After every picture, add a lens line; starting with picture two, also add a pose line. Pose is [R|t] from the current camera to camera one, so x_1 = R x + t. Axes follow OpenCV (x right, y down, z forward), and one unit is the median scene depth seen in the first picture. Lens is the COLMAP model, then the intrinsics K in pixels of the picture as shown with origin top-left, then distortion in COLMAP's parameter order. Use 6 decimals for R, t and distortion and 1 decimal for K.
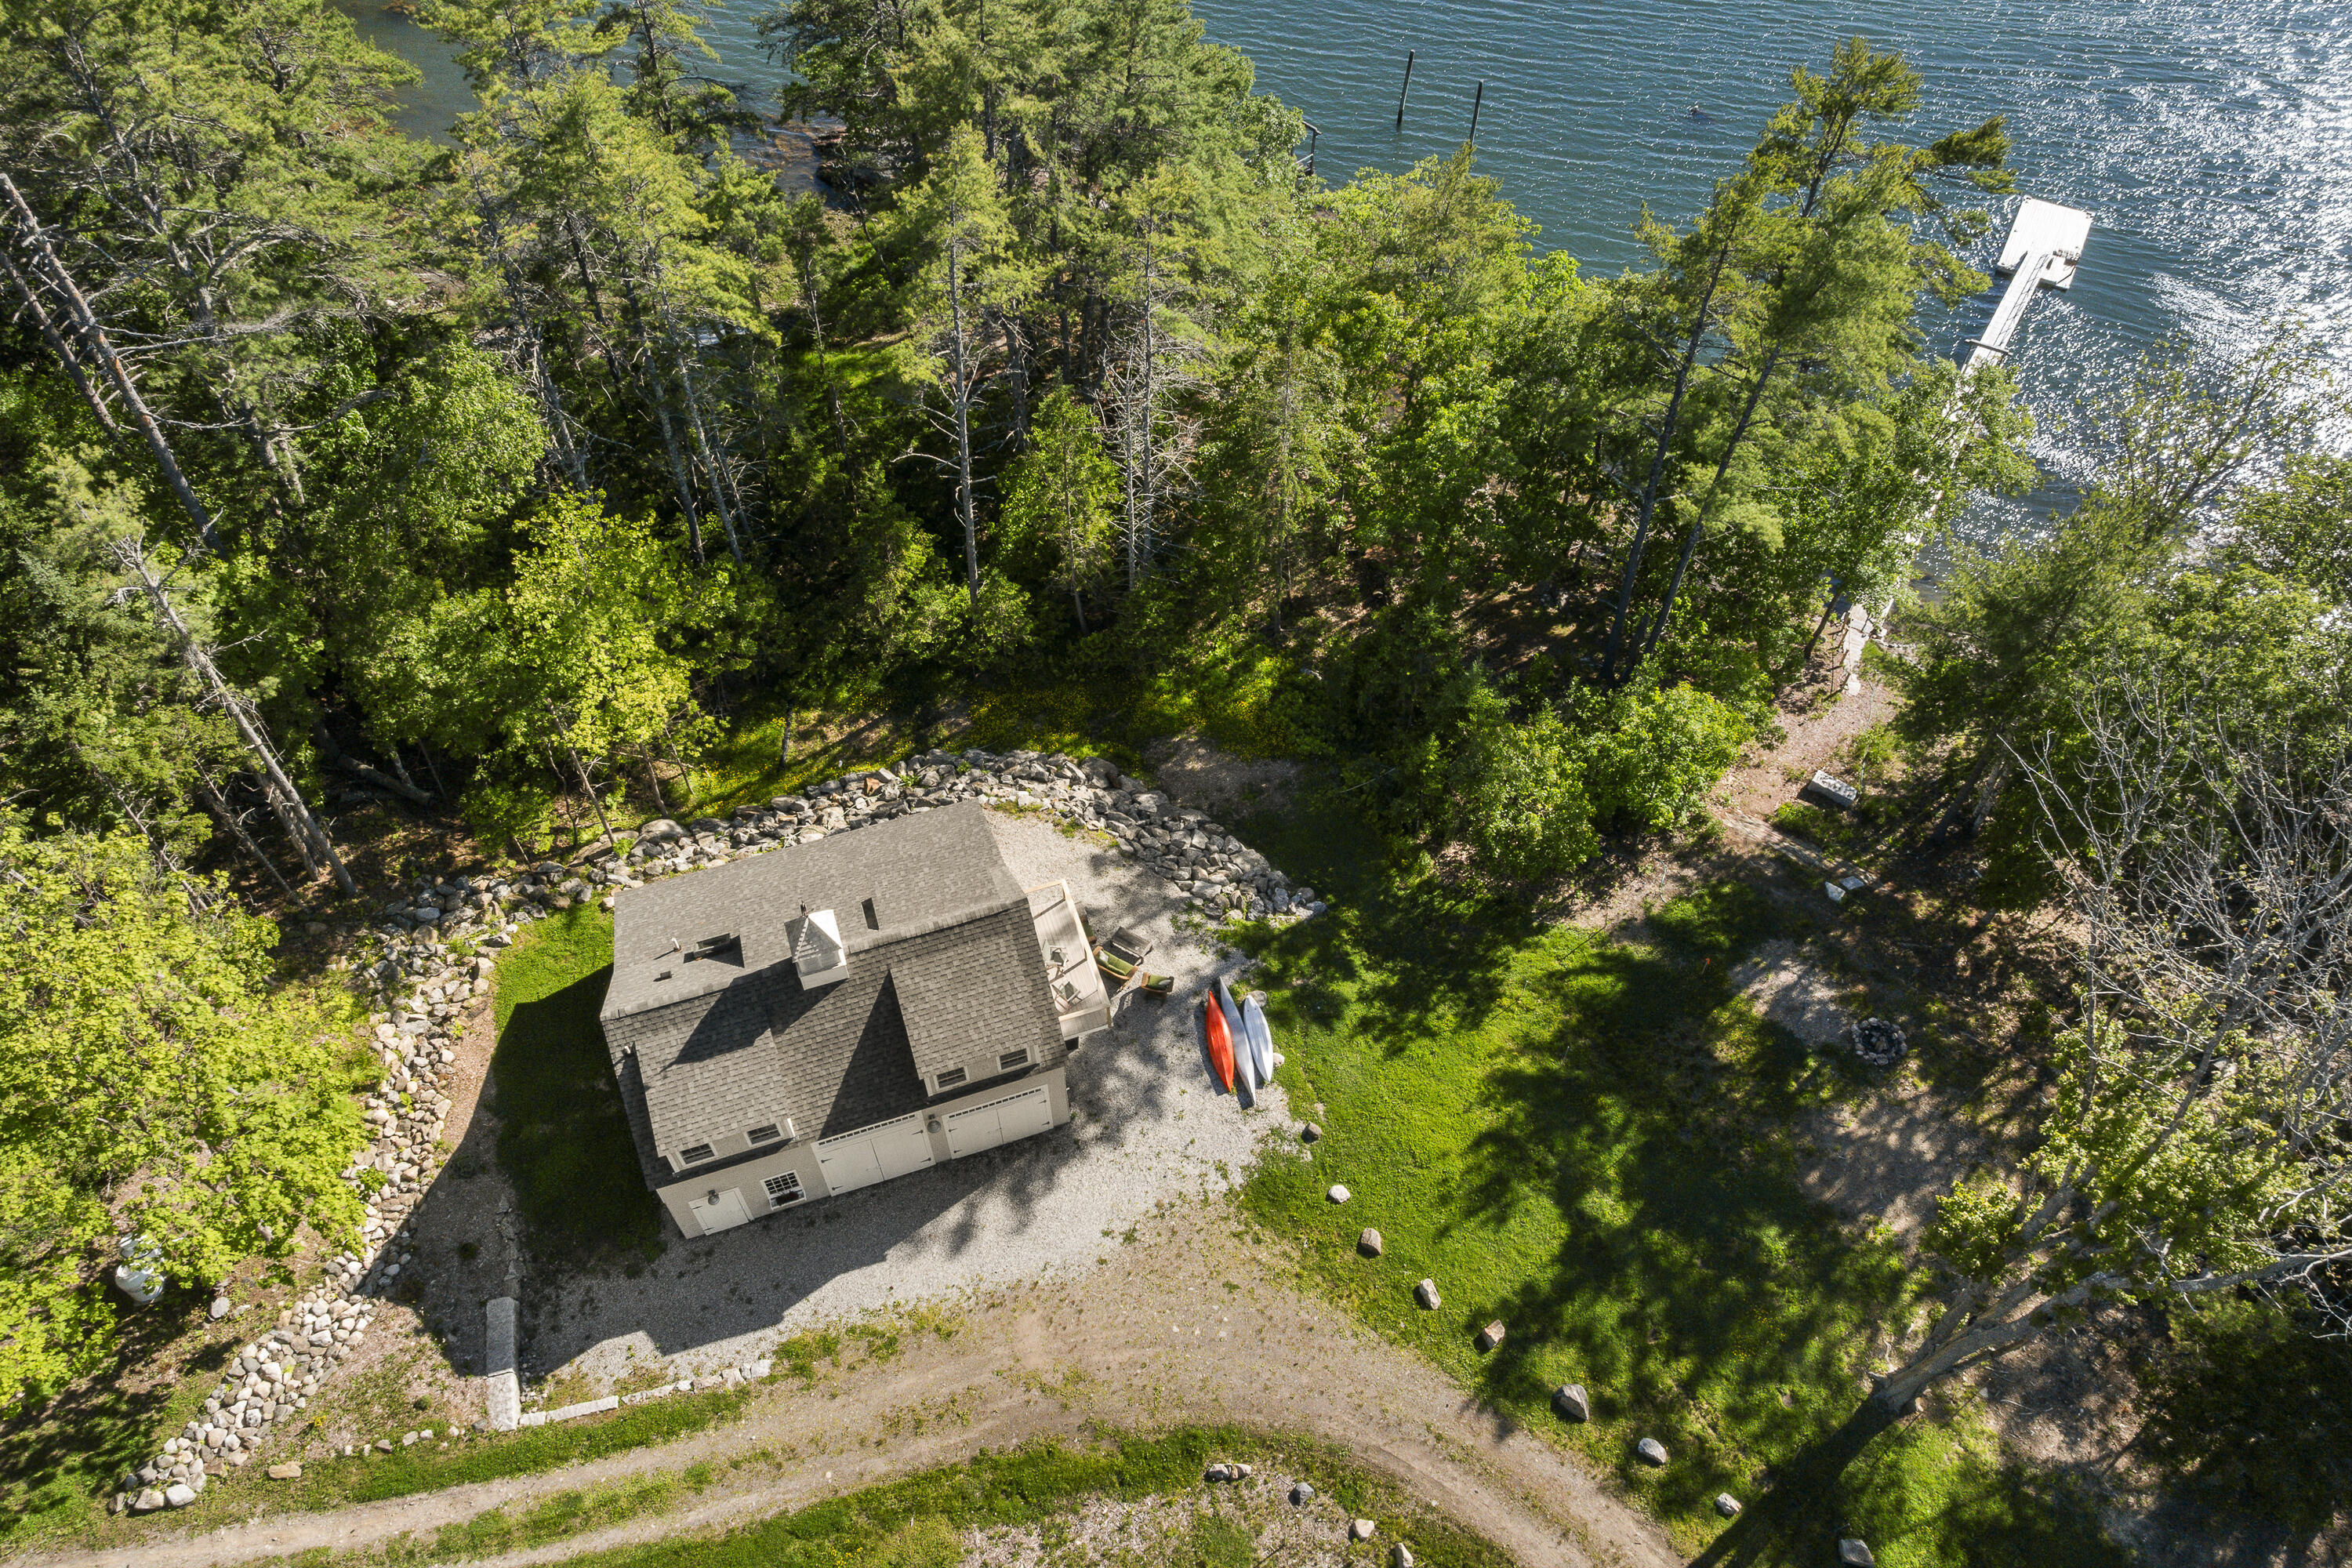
lens RADIAL K [[1628.6, 0, 1191.0], [0, 1628.6, 768.6], [0, 0, 1]] dist [-0.008690, -0.004763]
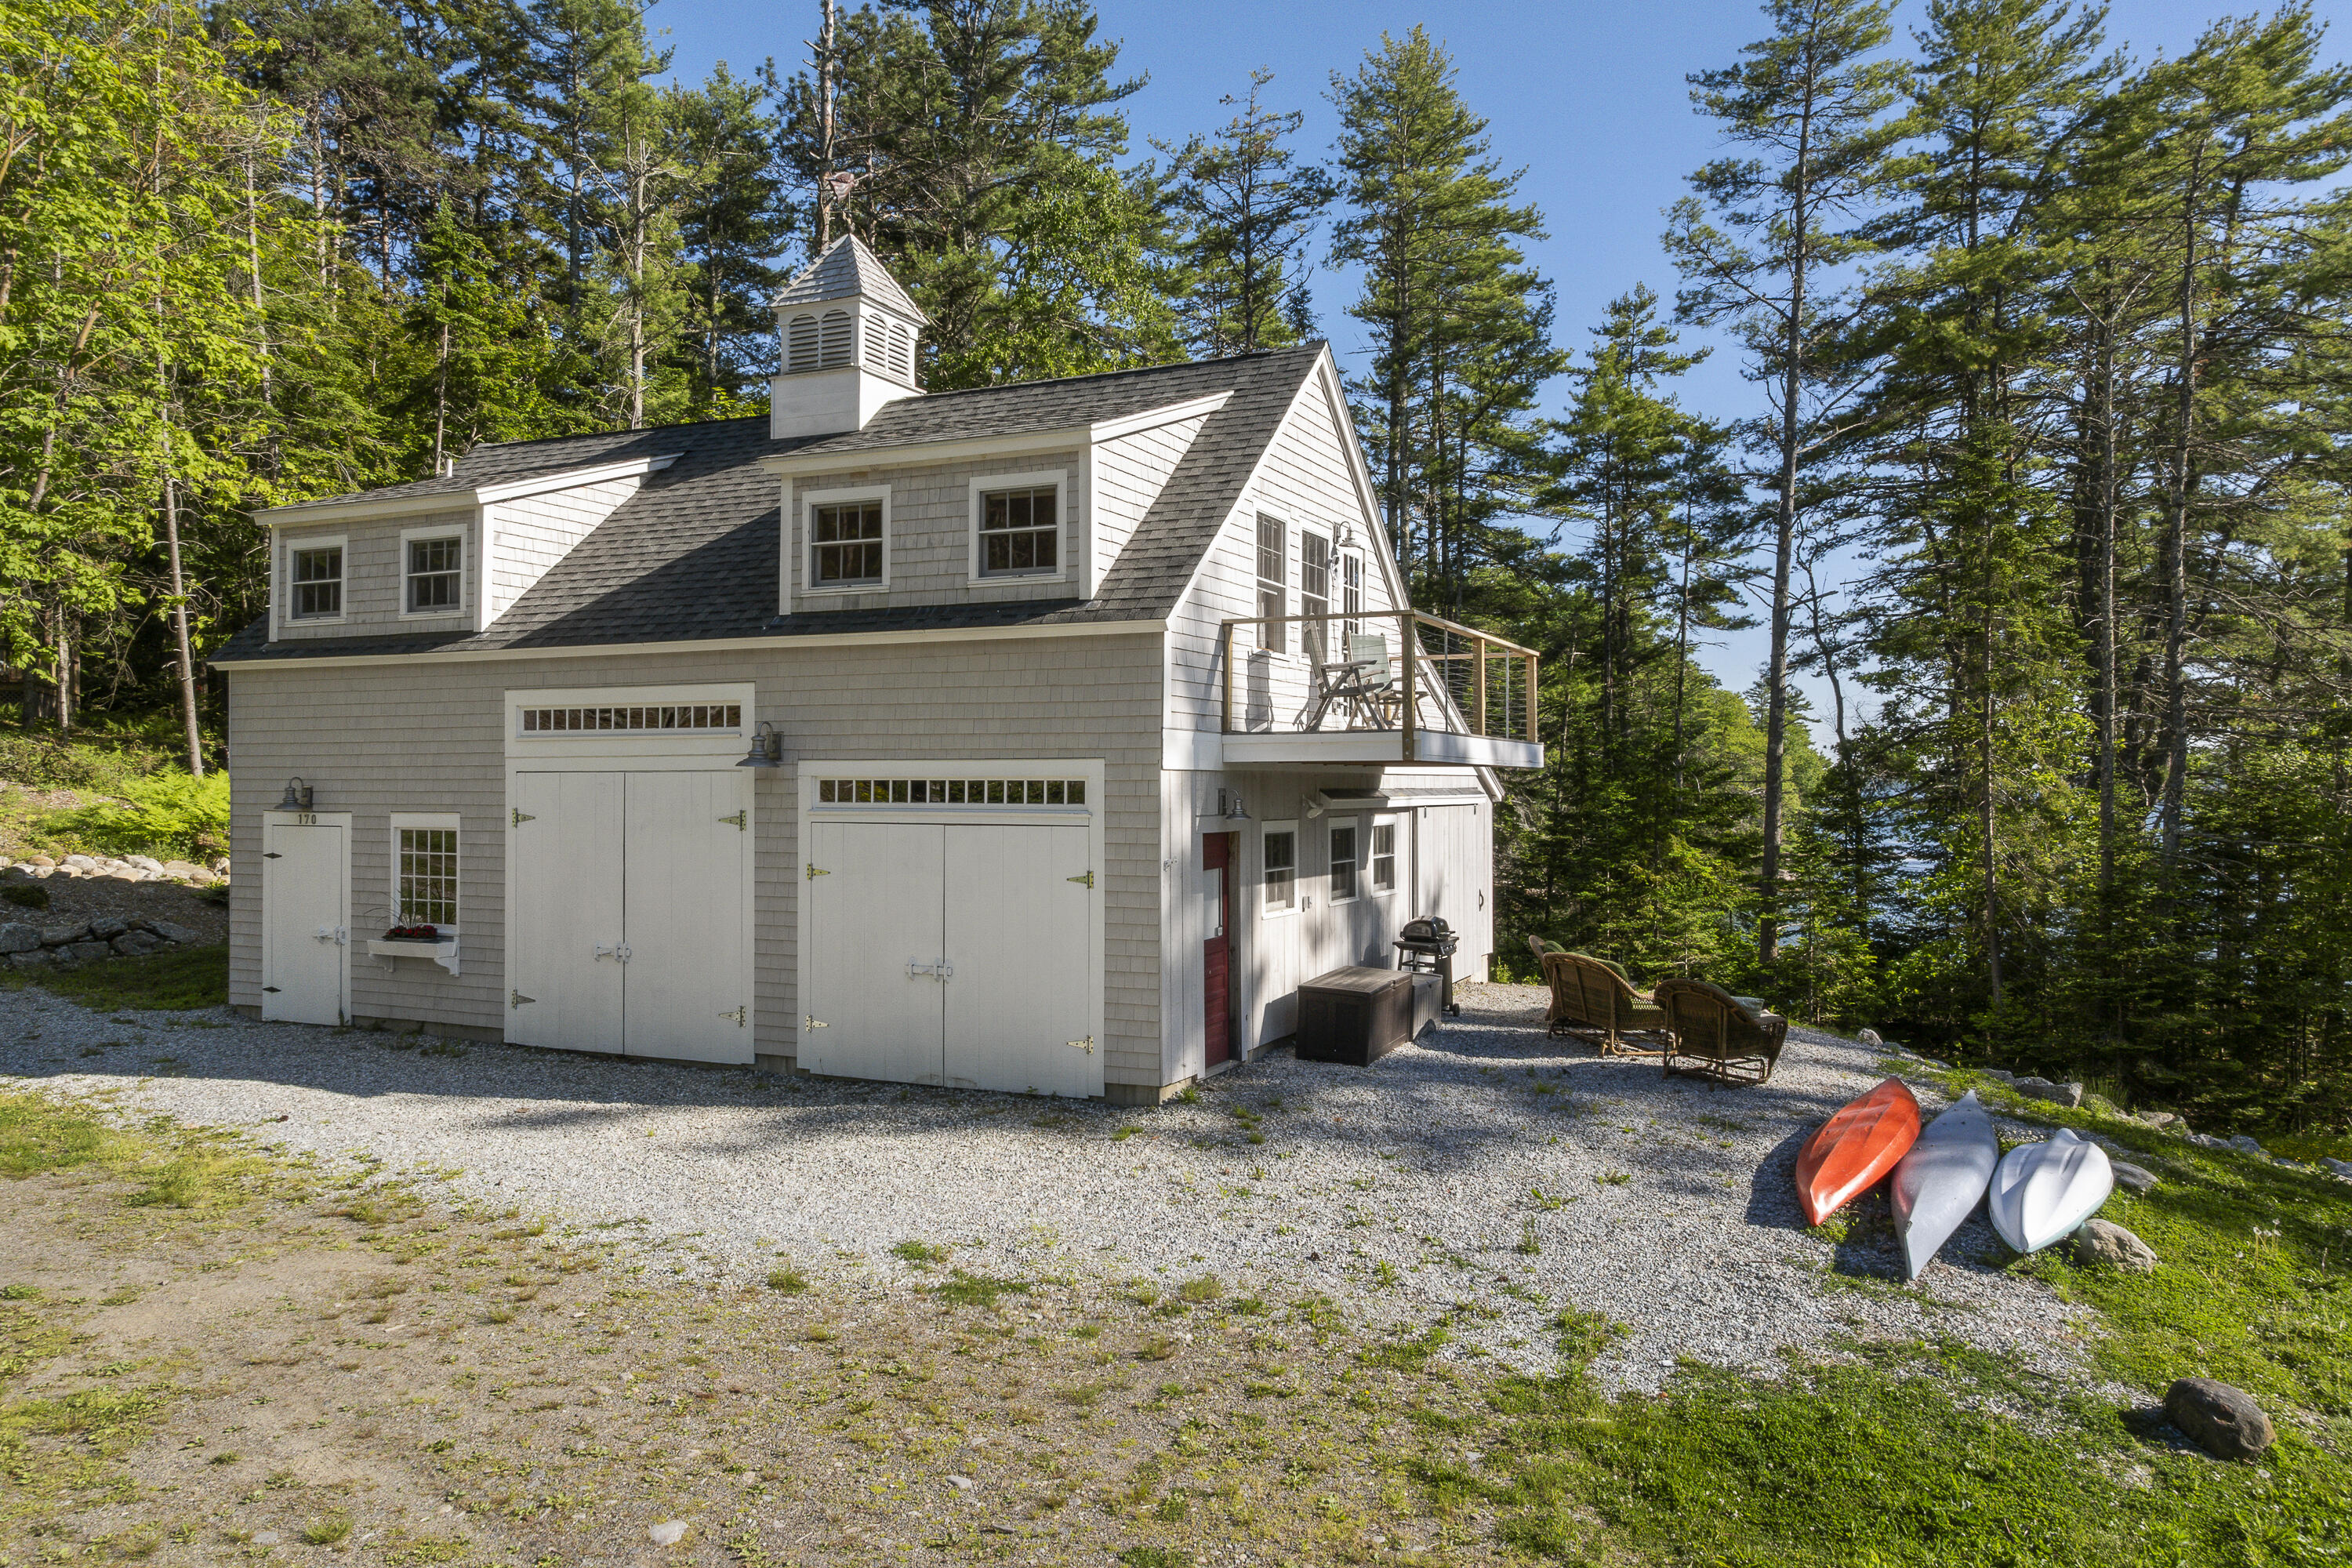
lens RADIAL K [[1628.6, 0, 1191.0], [0, 1628.6, 768.6], [0, 0, 1]] dist [-0.008690, -0.004763]
pose [[0.723385, -0.018078, -0.690209, 0.125971], [-0.535360, 0.616588, -0.577242, 0.364331], [0.436010, 0.787078, 0.436352, 0.910903]]
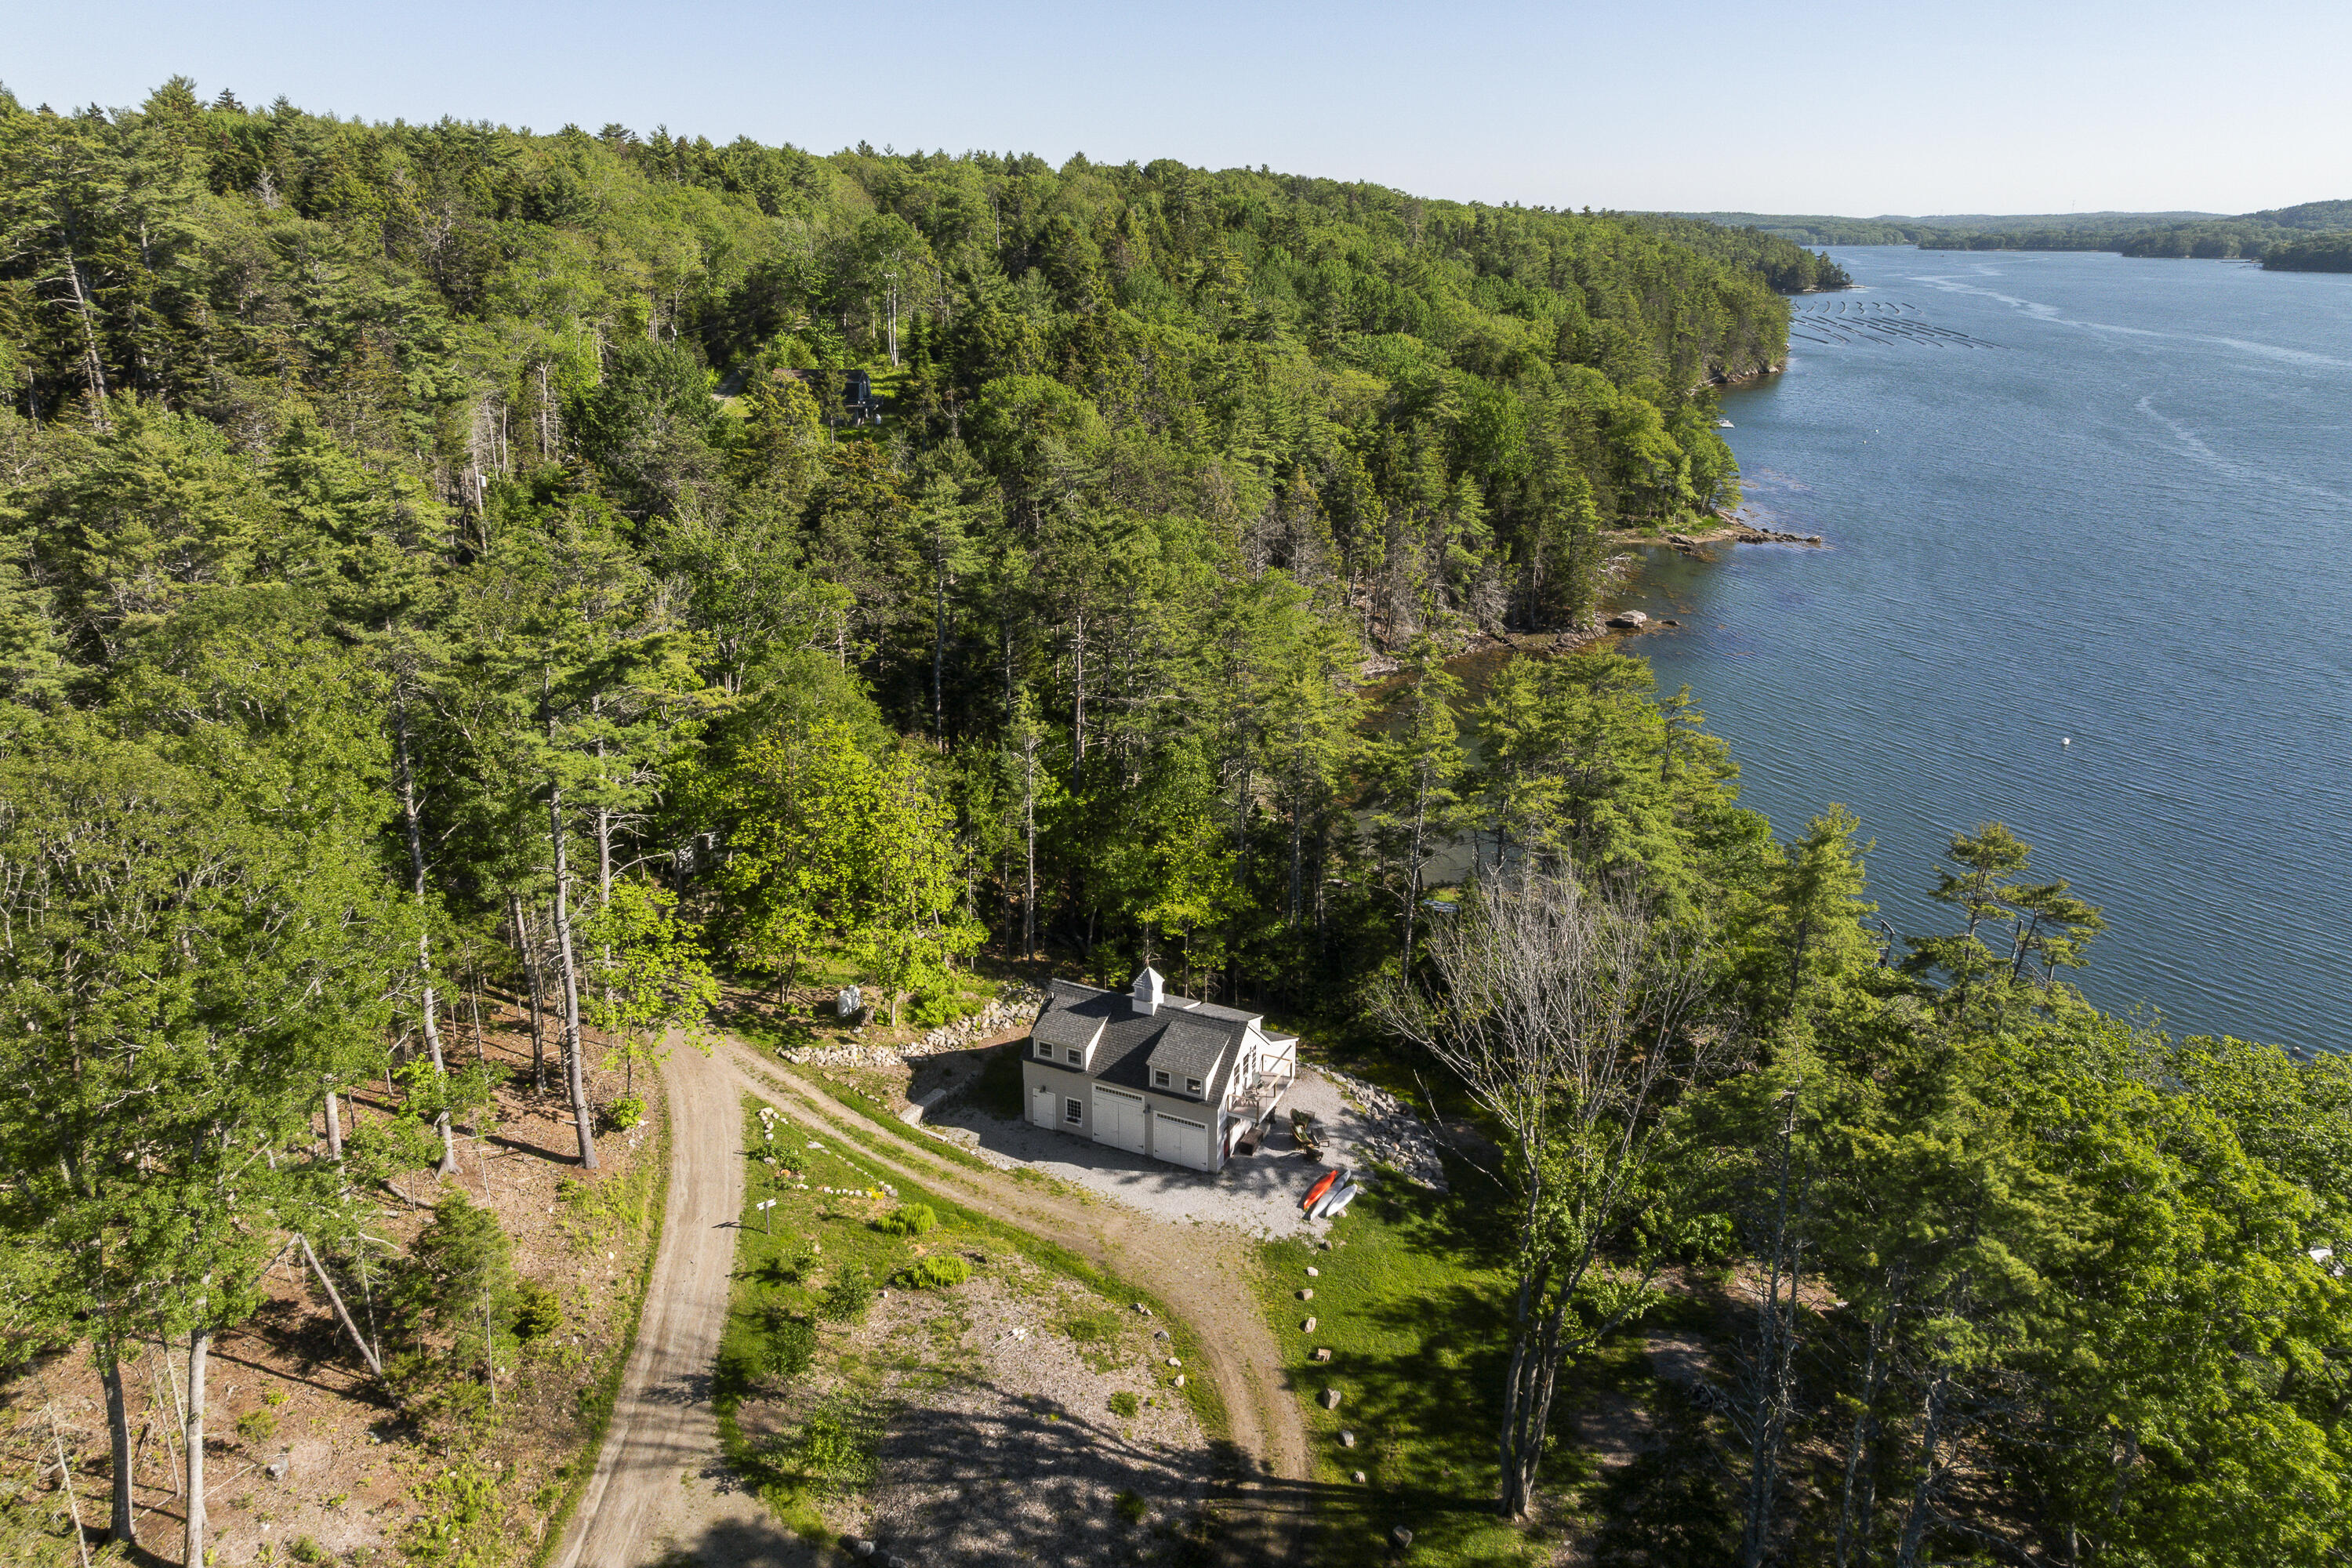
lens RADIAL K [[1607.9, 0, 1176.0], [0, 1607.9, 784.0], [0, 0, 1]] dist [0.002080, 0.000302]
pose [[0.704933, 0.213453, -0.676393, 1.024805], [-0.550561, 0.765896, -0.332093, 0.527537], [0.447161, 0.606499, 0.657424, -0.404604]]
